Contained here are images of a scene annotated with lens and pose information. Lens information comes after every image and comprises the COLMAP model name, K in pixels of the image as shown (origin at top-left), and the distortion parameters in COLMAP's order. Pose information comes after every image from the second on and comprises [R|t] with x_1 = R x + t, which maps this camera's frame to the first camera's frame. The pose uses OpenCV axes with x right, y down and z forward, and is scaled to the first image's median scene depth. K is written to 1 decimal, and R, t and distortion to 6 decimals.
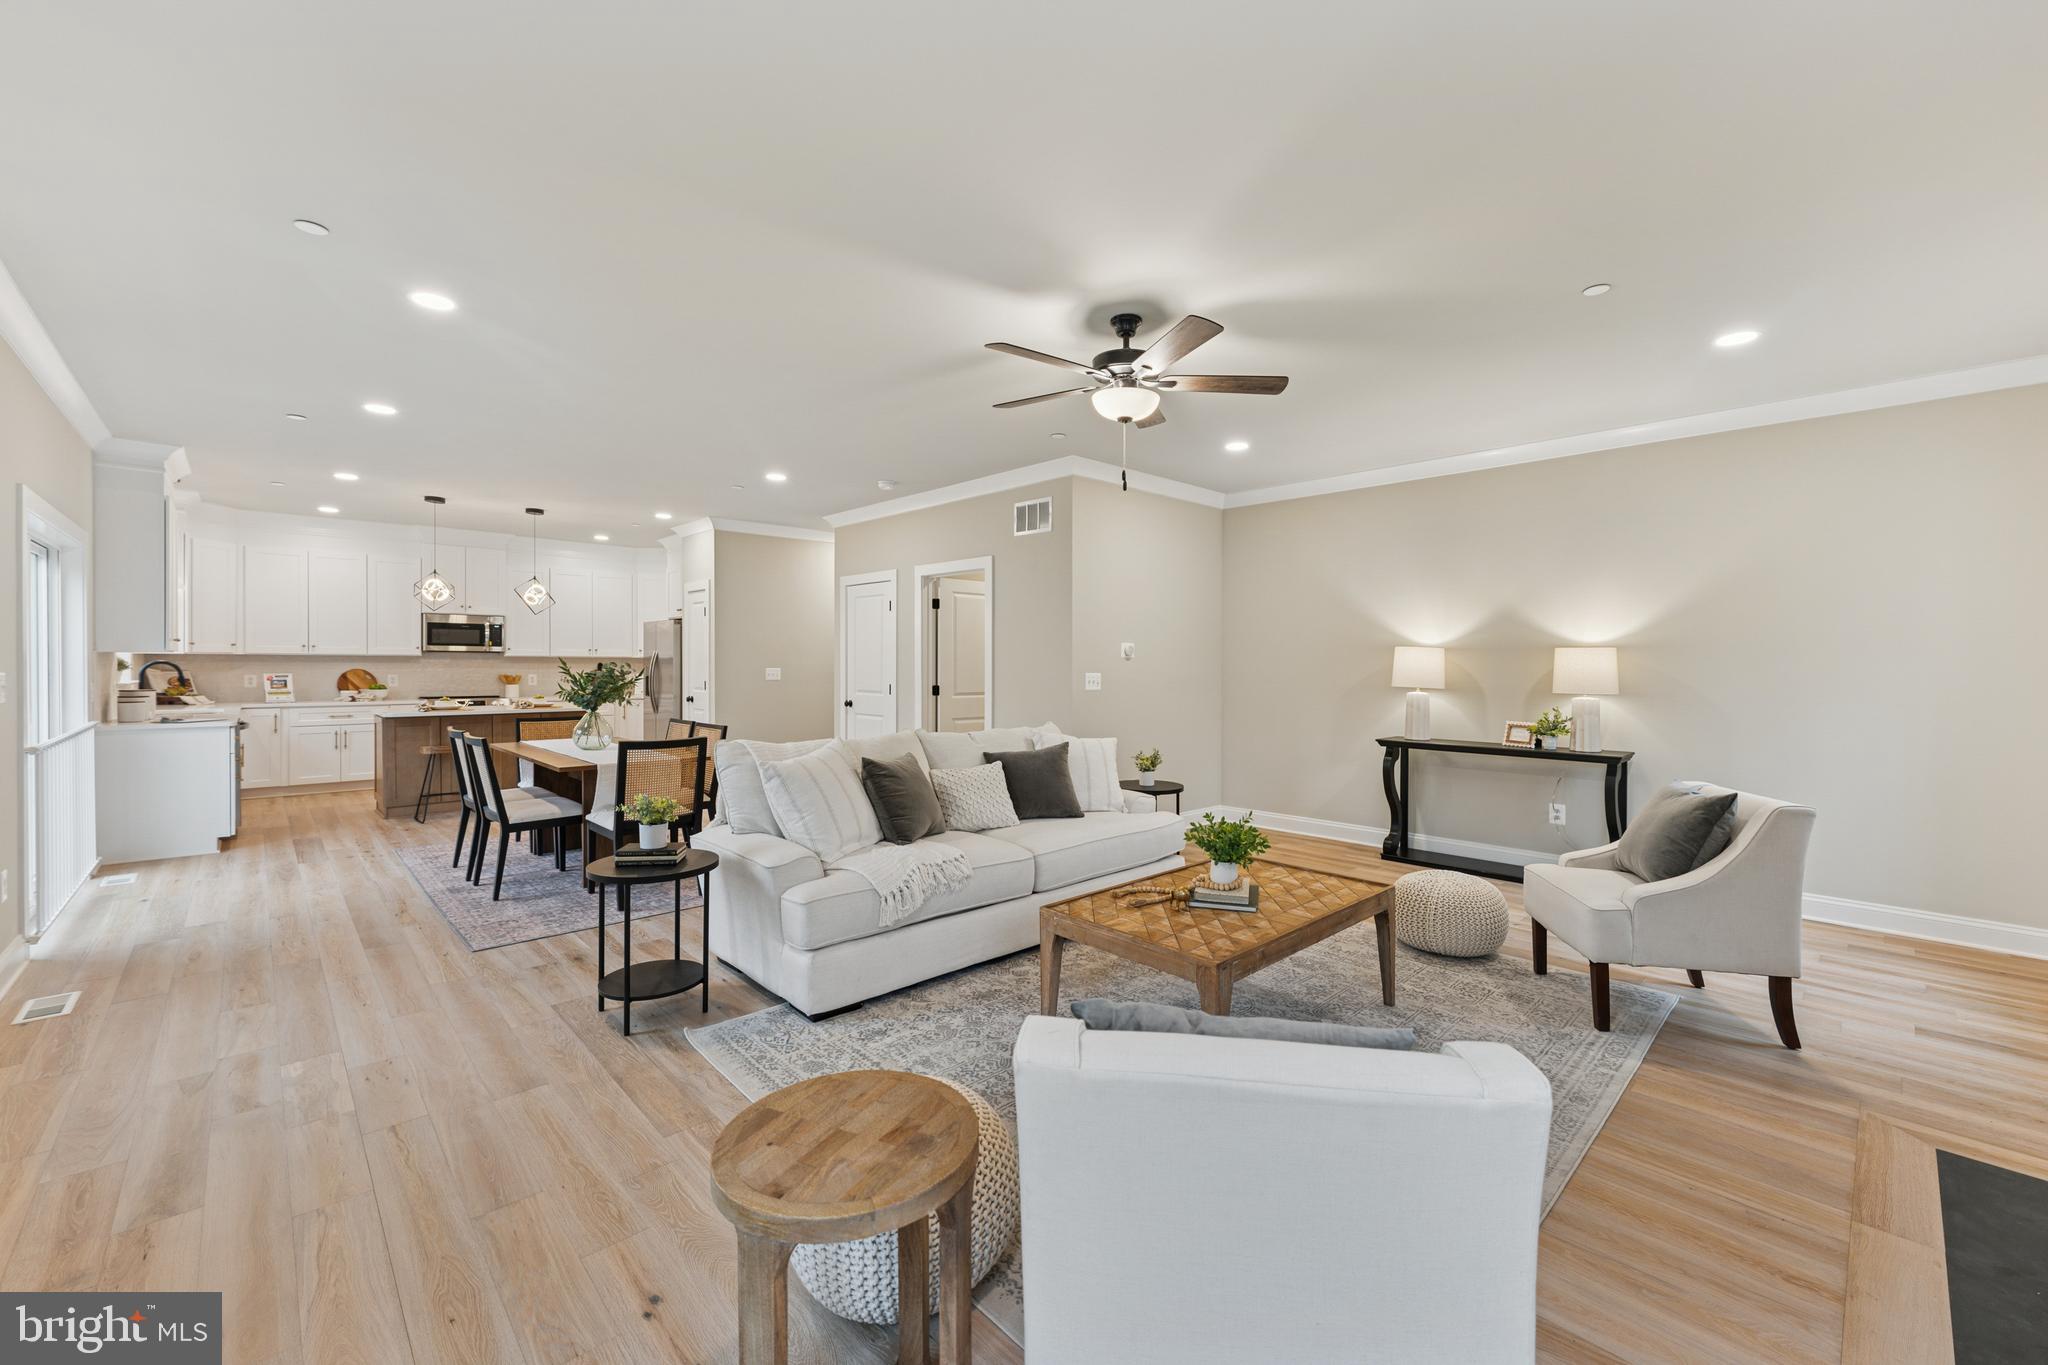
lens RADIAL K [[814.8, 0, 1032.3], [0, 814.8, 675.4], [0, 0, 1]] dist [0.000136, 0.000221]
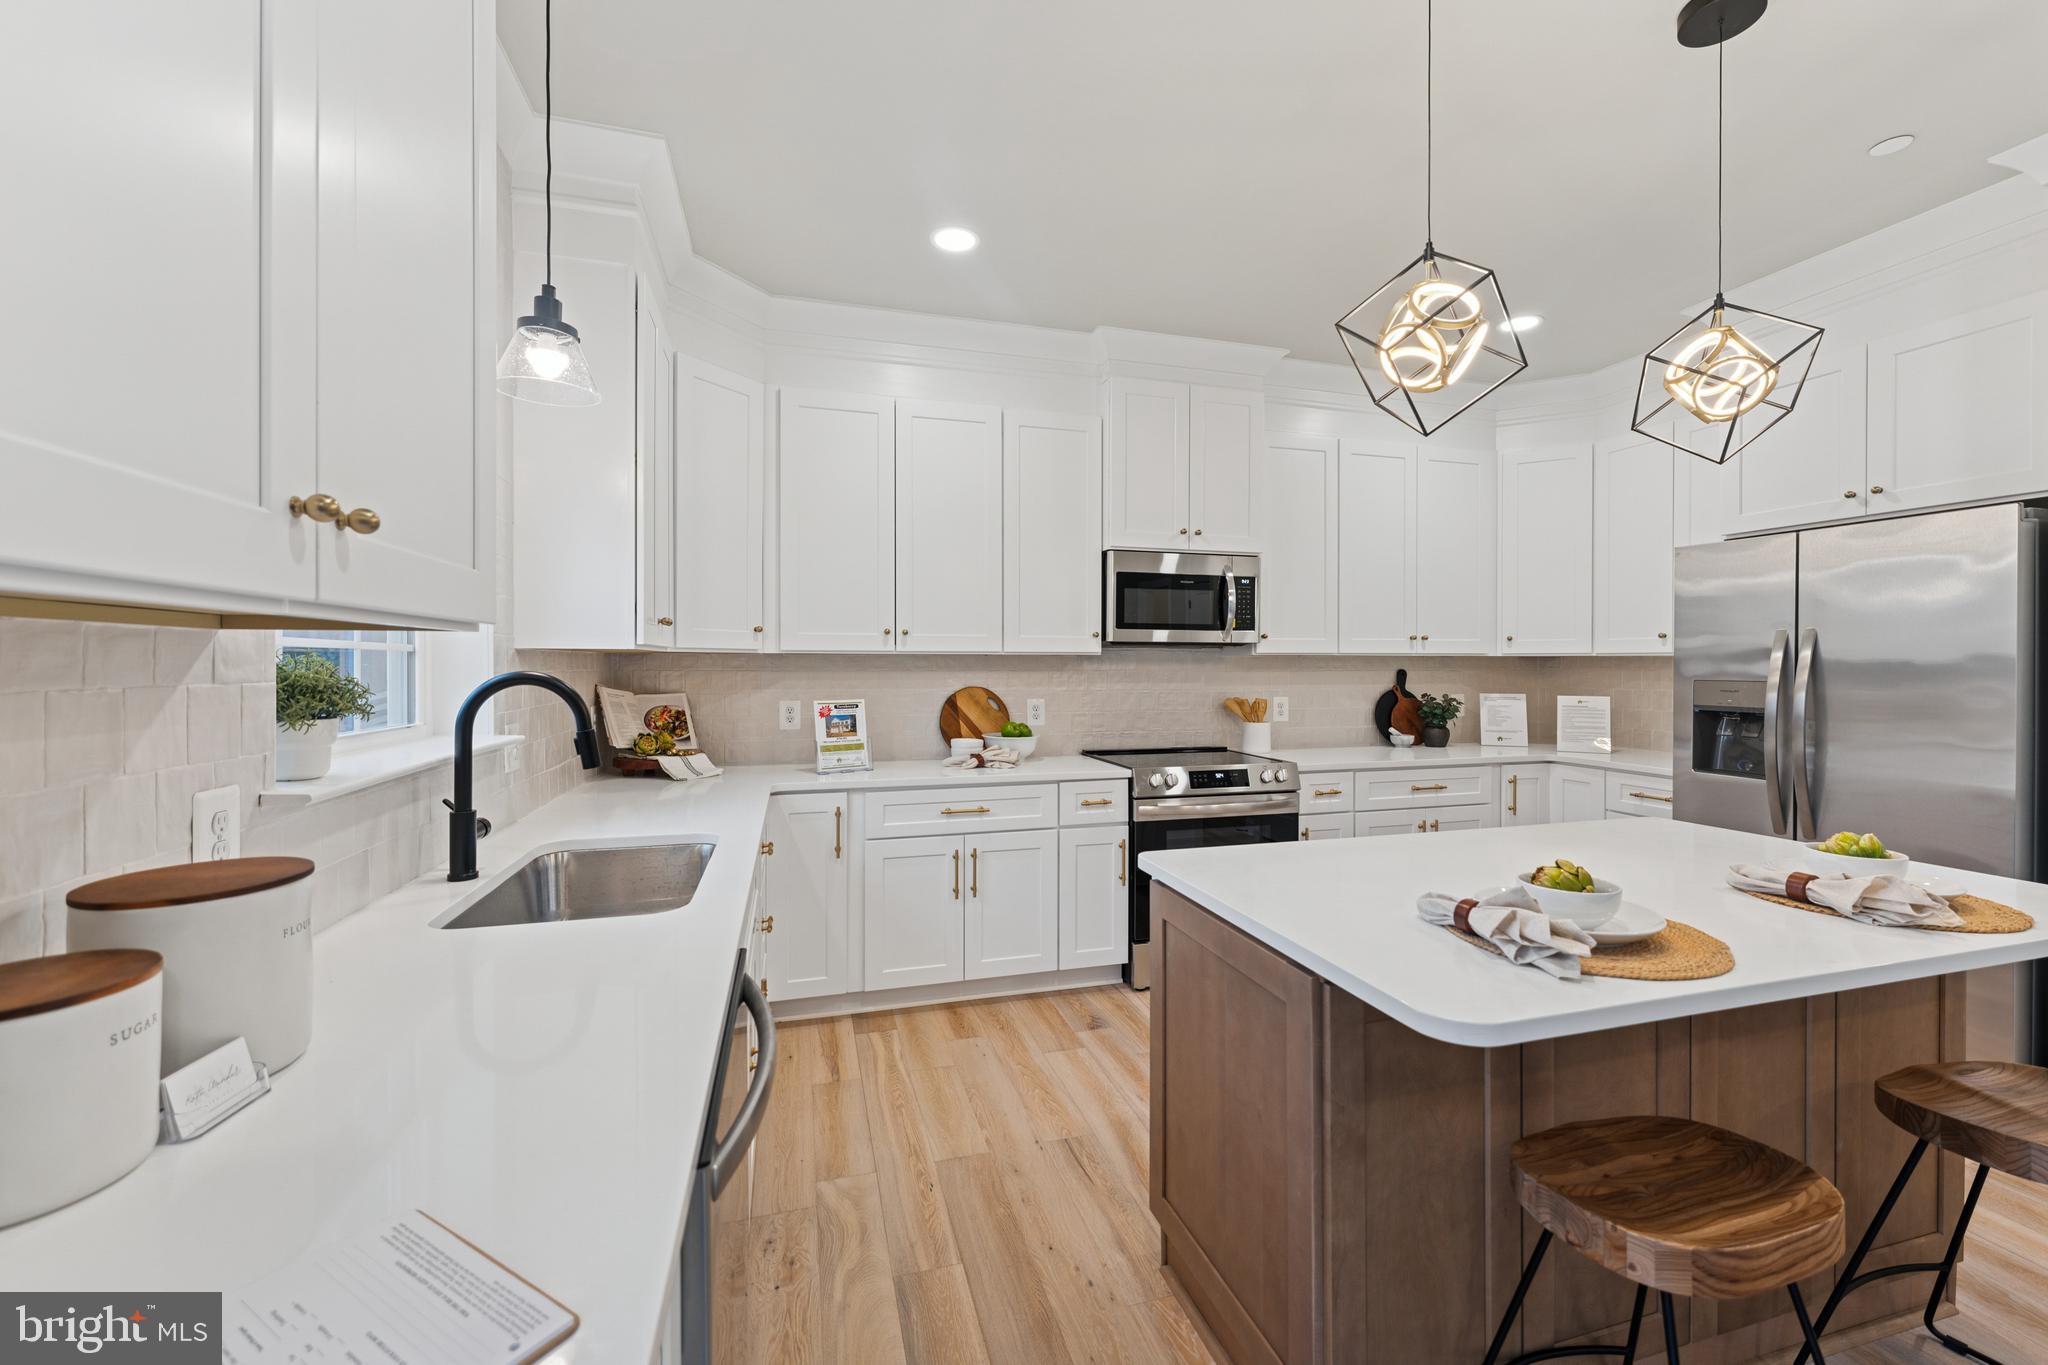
lens RADIAL K [[814.8, 0, 1032.3], [0, 814.8, 675.4], [0, 0, 1]] dist [0.000136, 0.000221]
pose [[0.887907, -0.001344, -0.460020, -0.716884], [-0.000952, 0.999988, -0.004759, -0.014122], [0.460021, 0.004663, 0.887896, 0.749381]]
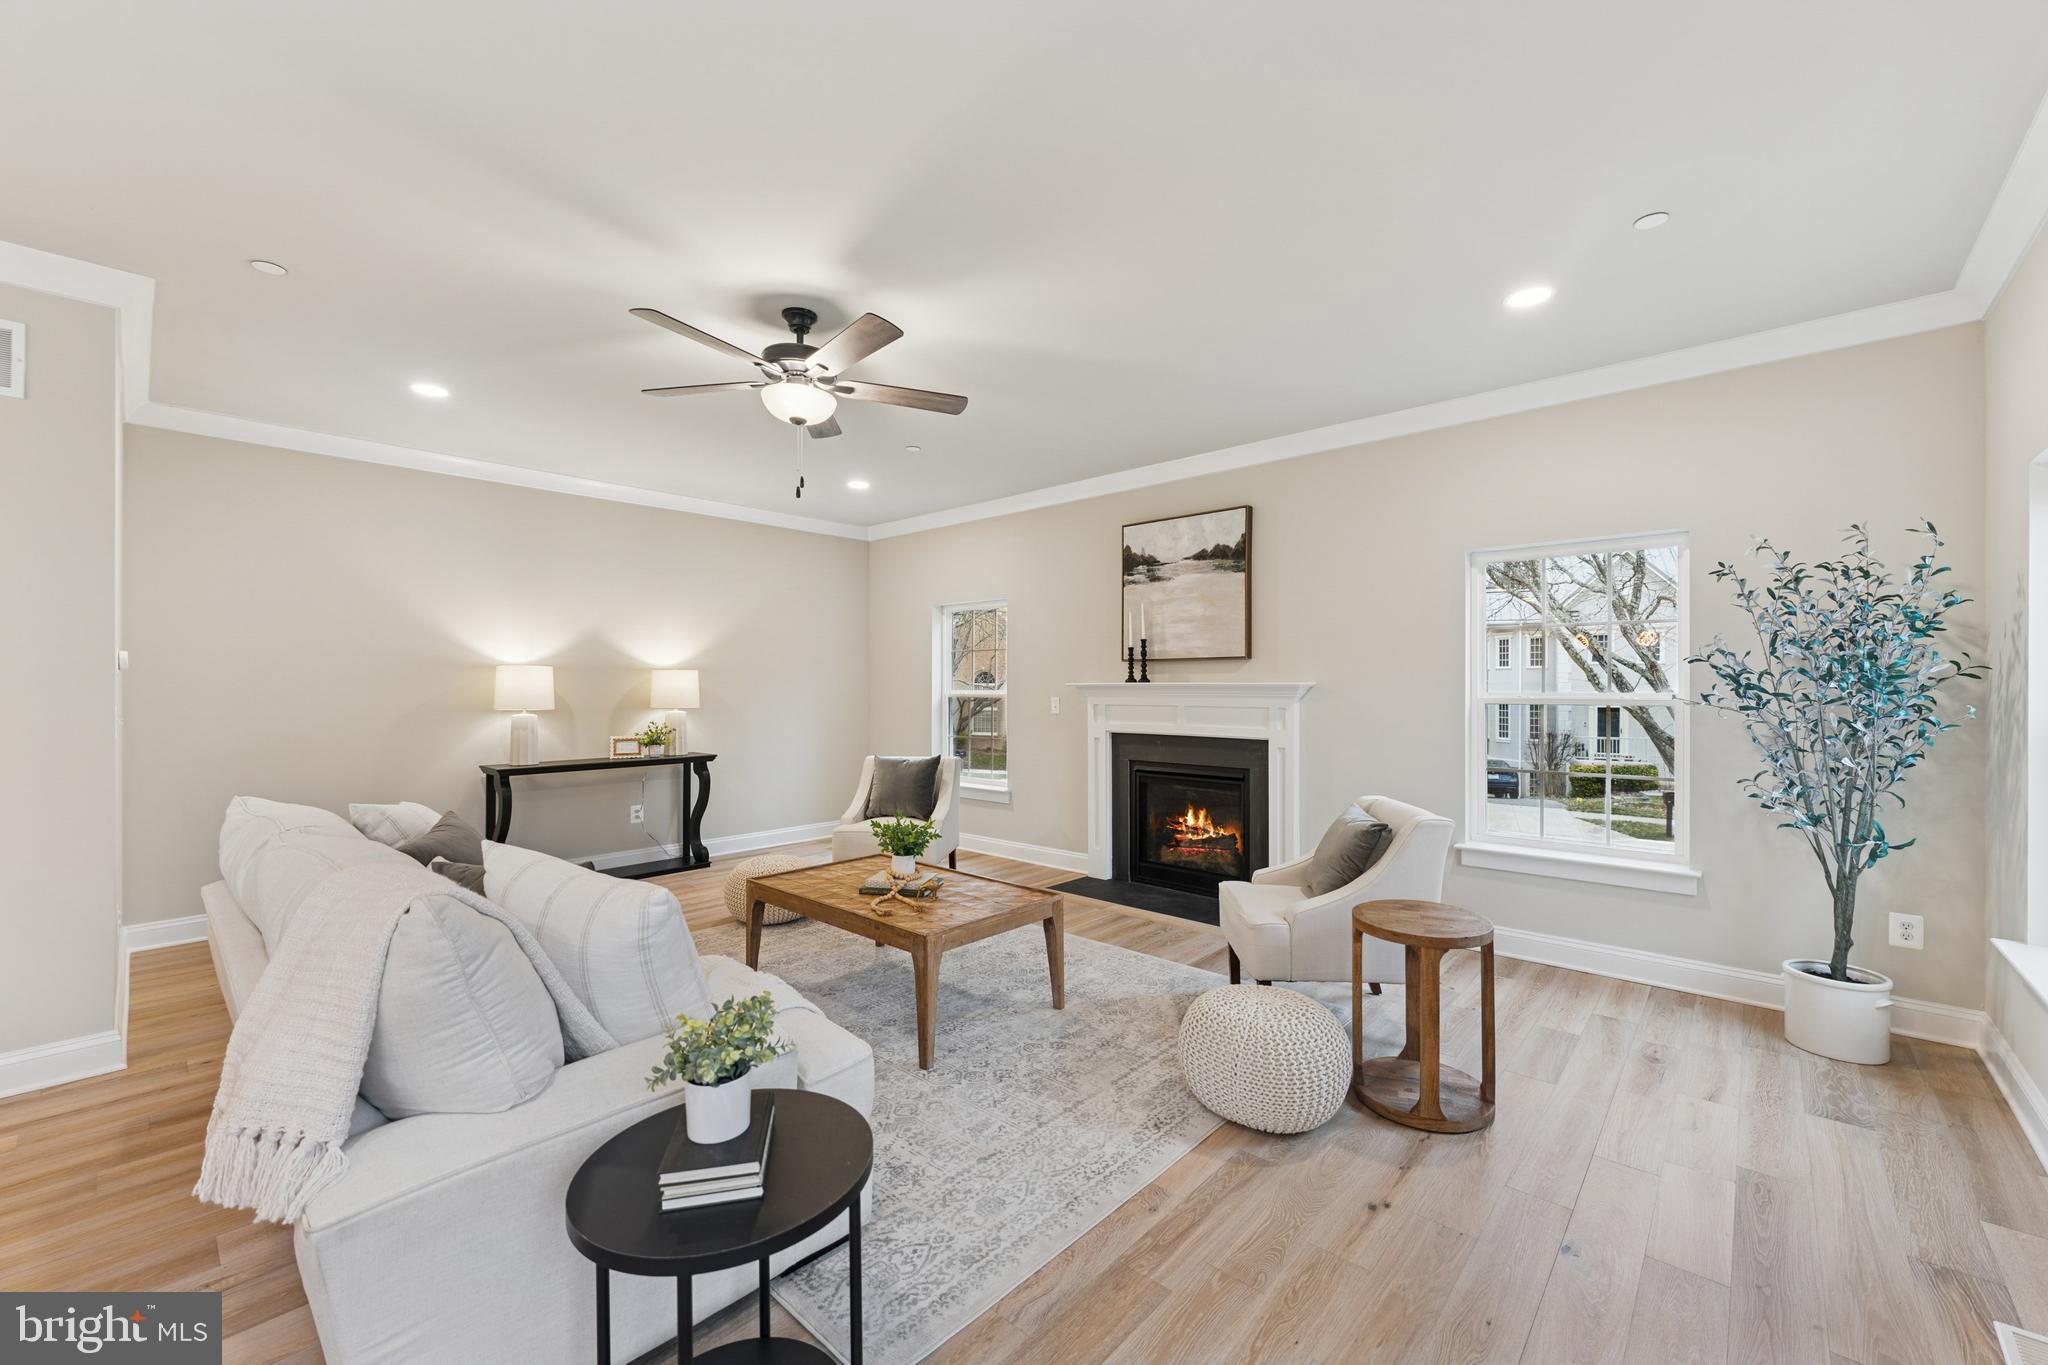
lens RADIAL K [[805.2, 0, 1051.2], [0, 805.2, 684.7], [0, 0, 1]] dist [0.022562, 0.000133]
pose [[-0.085872, -0.004451, 0.996296, -0.417547], [0.013553, 0.999892, 0.005635, -0.007859], [-0.996214, 0.013987, -0.085802, 0.401613]]
